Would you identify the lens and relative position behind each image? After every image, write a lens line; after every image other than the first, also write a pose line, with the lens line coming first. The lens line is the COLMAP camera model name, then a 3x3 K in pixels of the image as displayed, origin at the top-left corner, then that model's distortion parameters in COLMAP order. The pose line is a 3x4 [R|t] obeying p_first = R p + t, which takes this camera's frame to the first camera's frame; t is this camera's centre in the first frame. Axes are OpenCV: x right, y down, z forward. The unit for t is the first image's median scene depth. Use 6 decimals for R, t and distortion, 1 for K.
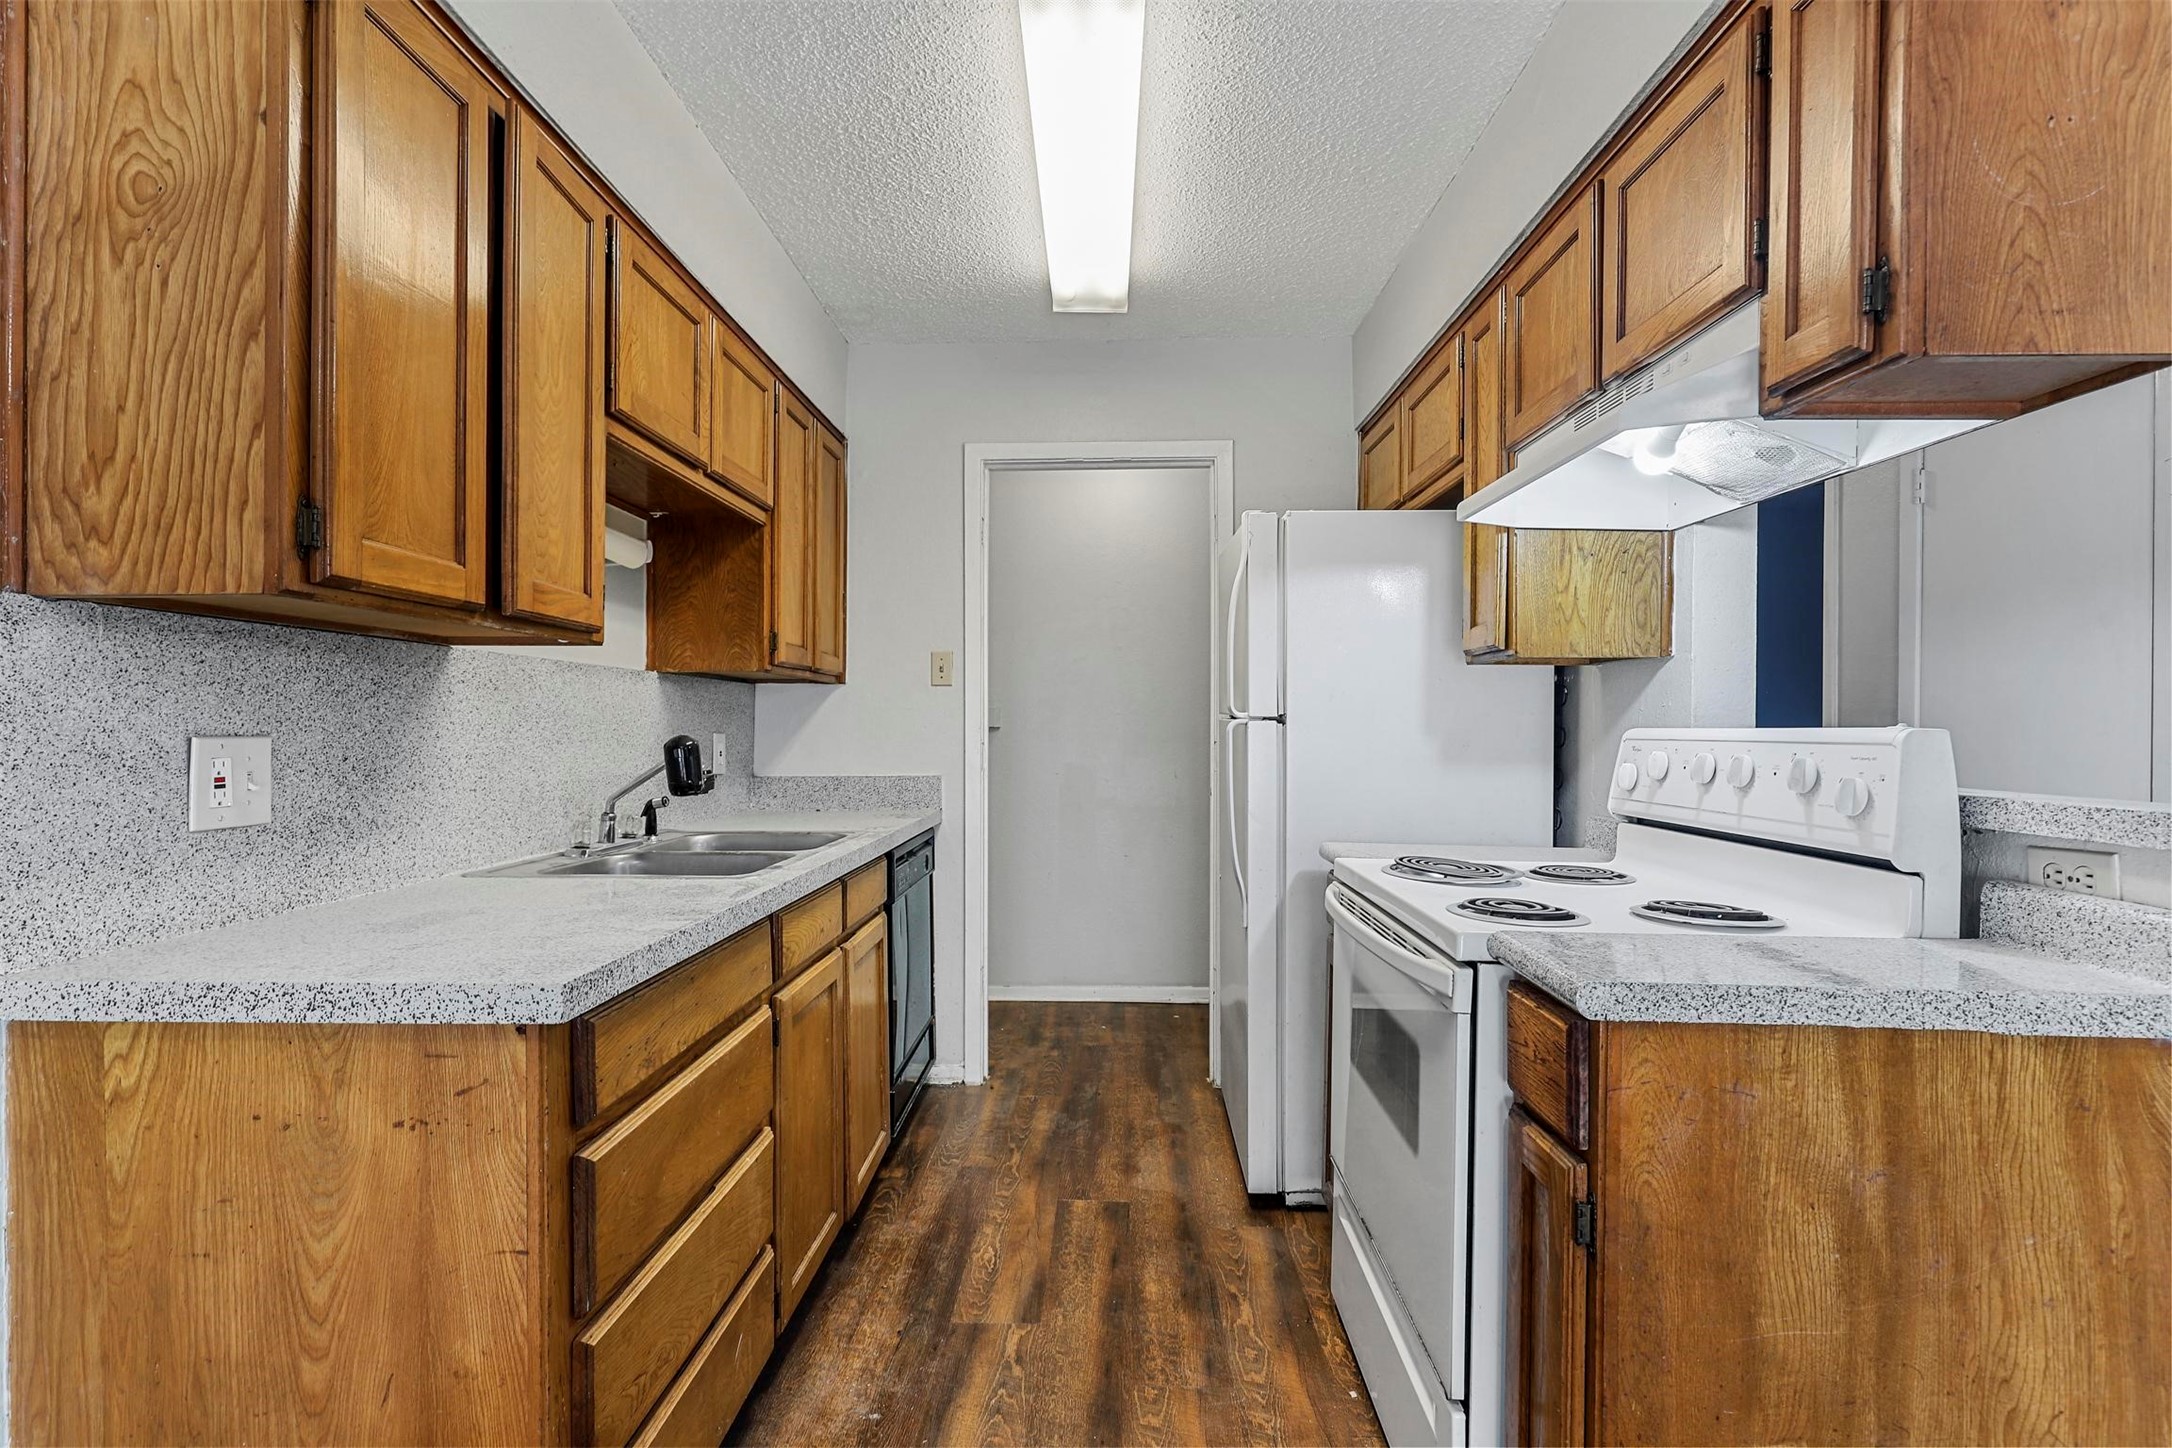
lens RADIAL K [[1004.8, 0, 1082.6], [0, 1004.8, 728.6], [0, 0, 1]] dist [-0.001809, 0.000022]
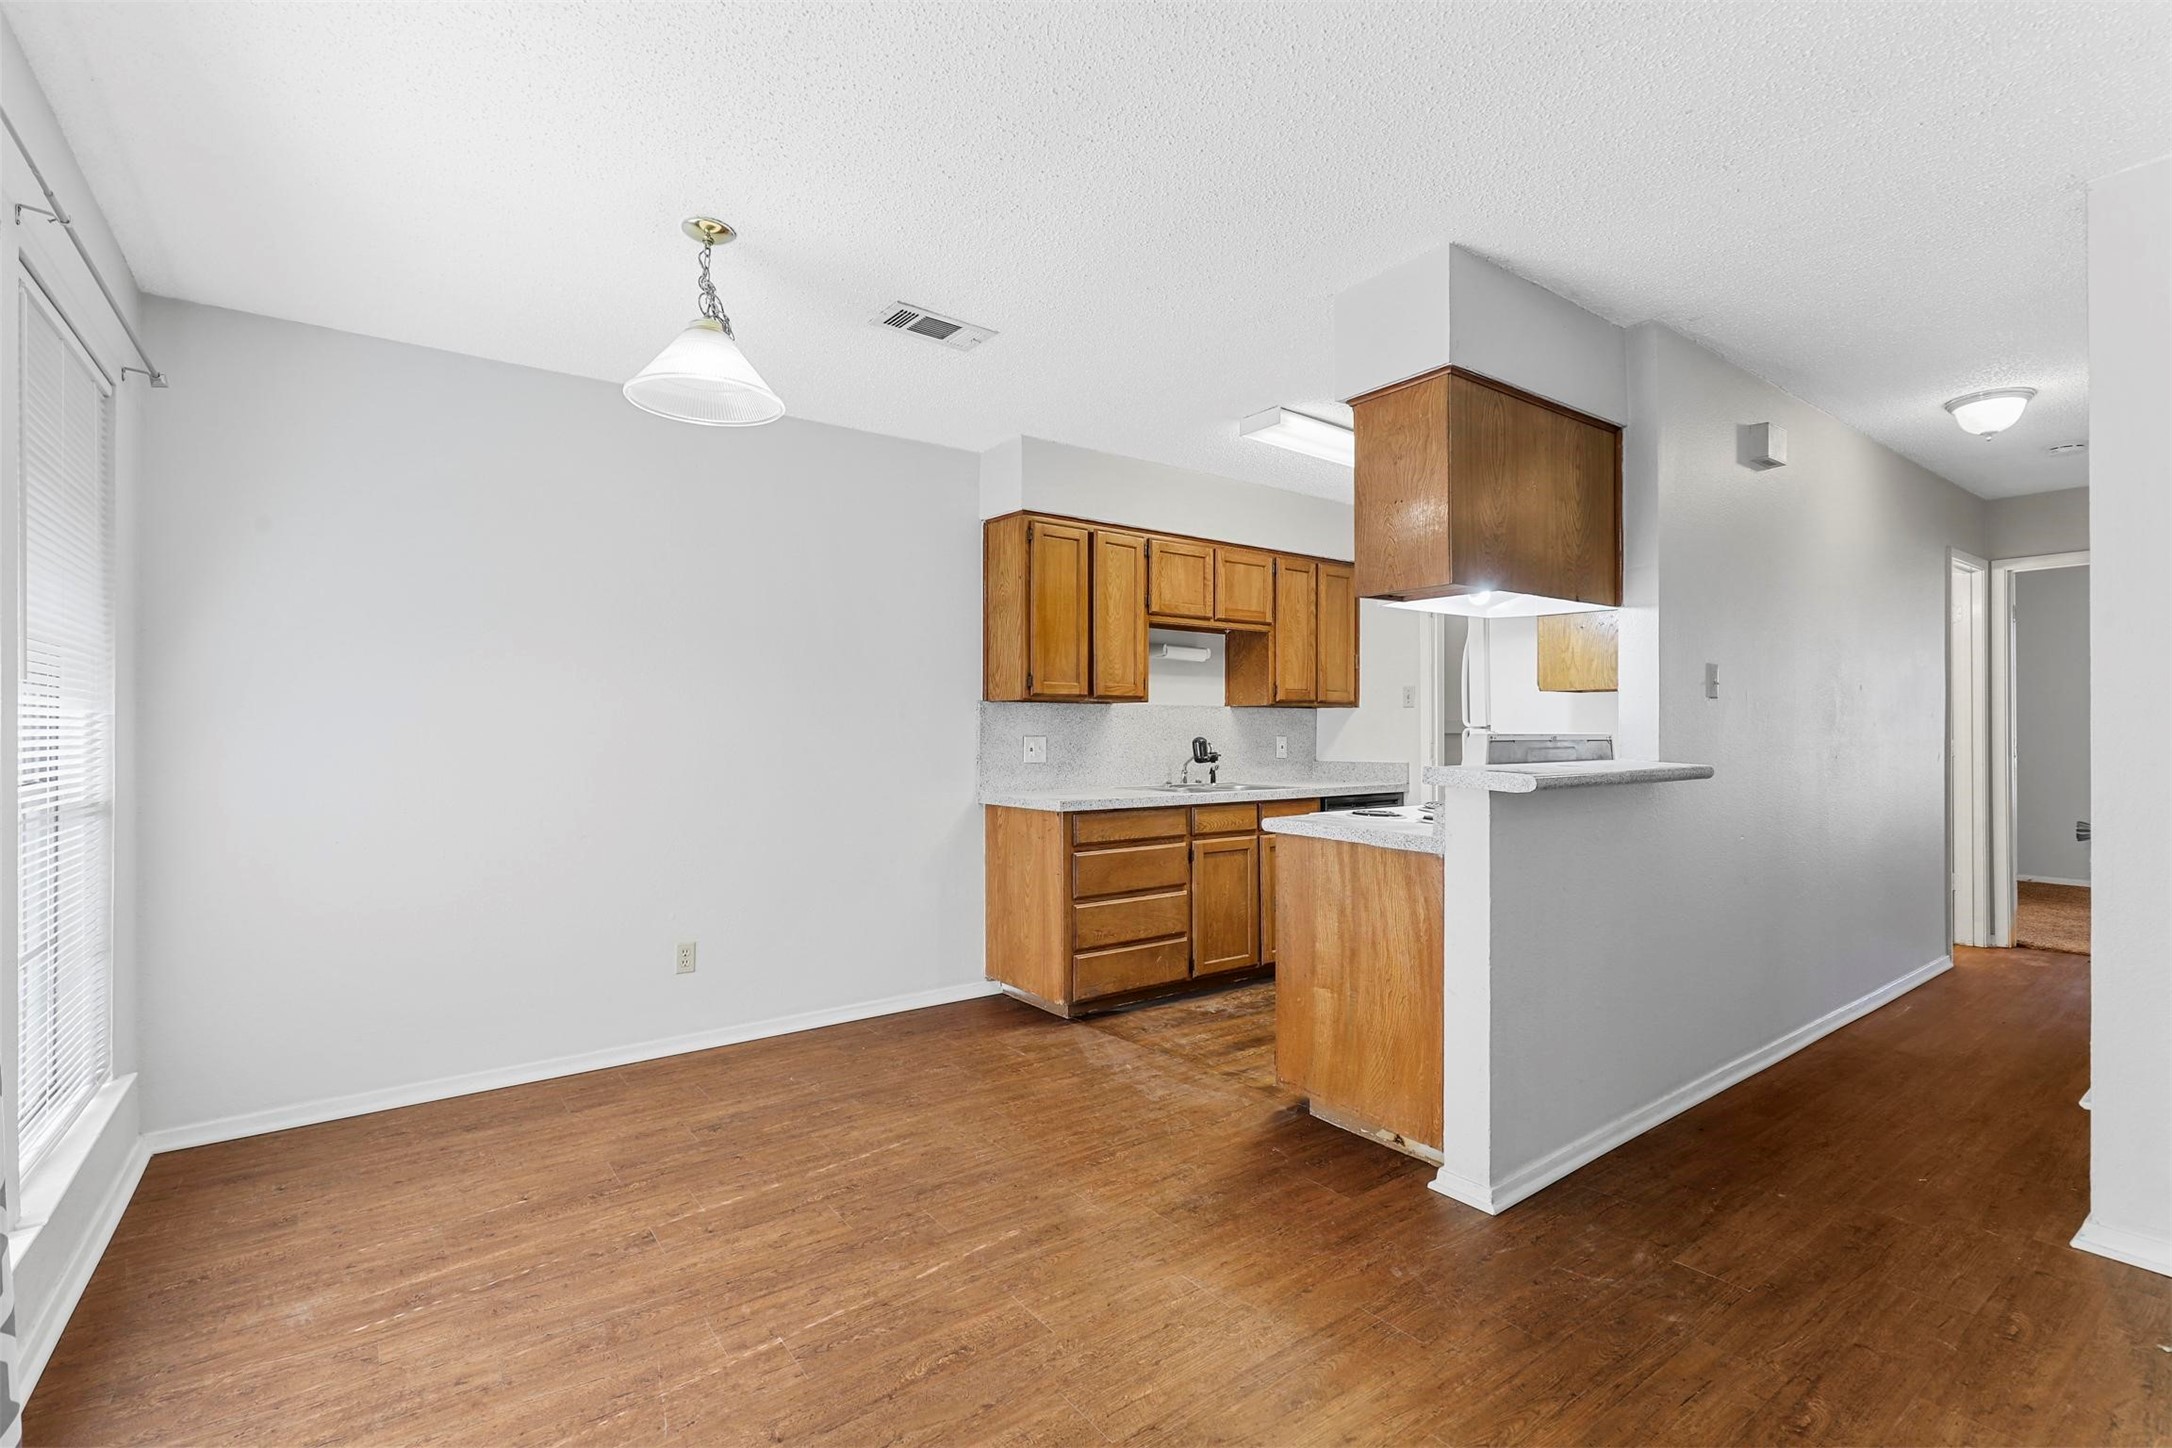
lens RADIAL K [[980.2, 0, 1080.9], [0, 980.2, 728.1], [0, 0, 1]] dist [0.000863, -0.000651]
pose [[0.617052, -0.006252, -0.786897, 2.307529], [0.001215, 0.999975, -0.006992, 0.003741], [0.786921, 0.003358, 0.617044, -1.156568]]
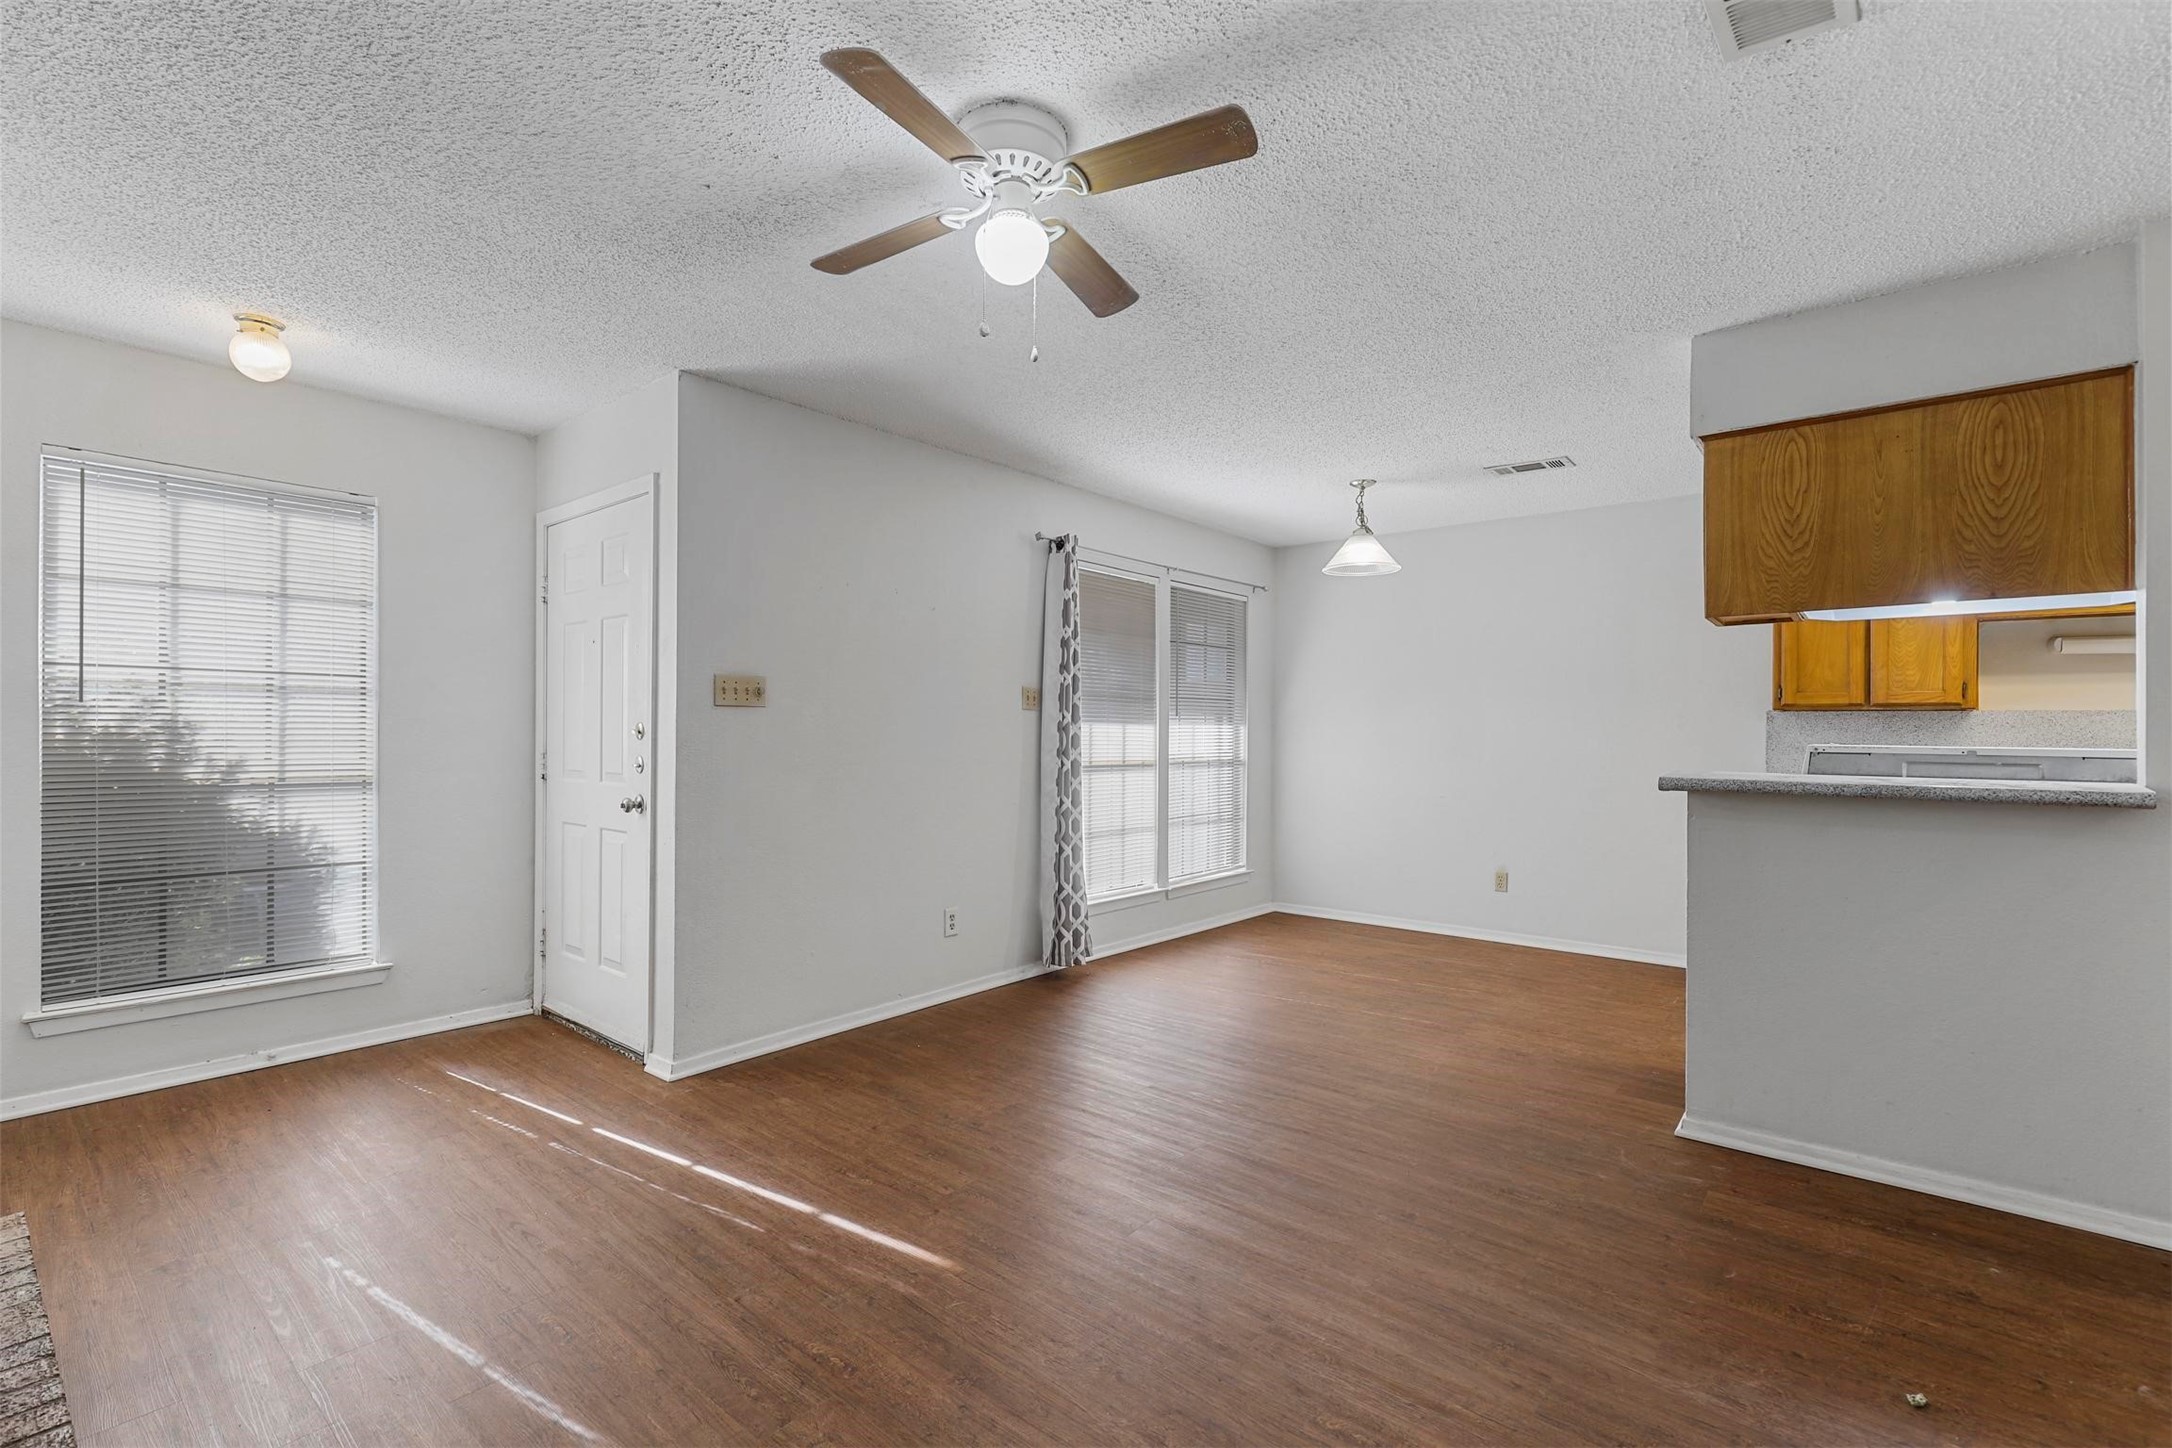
lens RADIAL K [[980.2, 0, 1080.9], [0, 980.2, 728.1], [0, 0, 1]] dist [0.000863, -0.000651]
pose [[-0.619102, -0.007352, -0.785276, 4.251861], [-0.010306, 0.999946, -0.001237, -0.020904], [0.785243, 0.007327, -0.619144, 1.260813]]
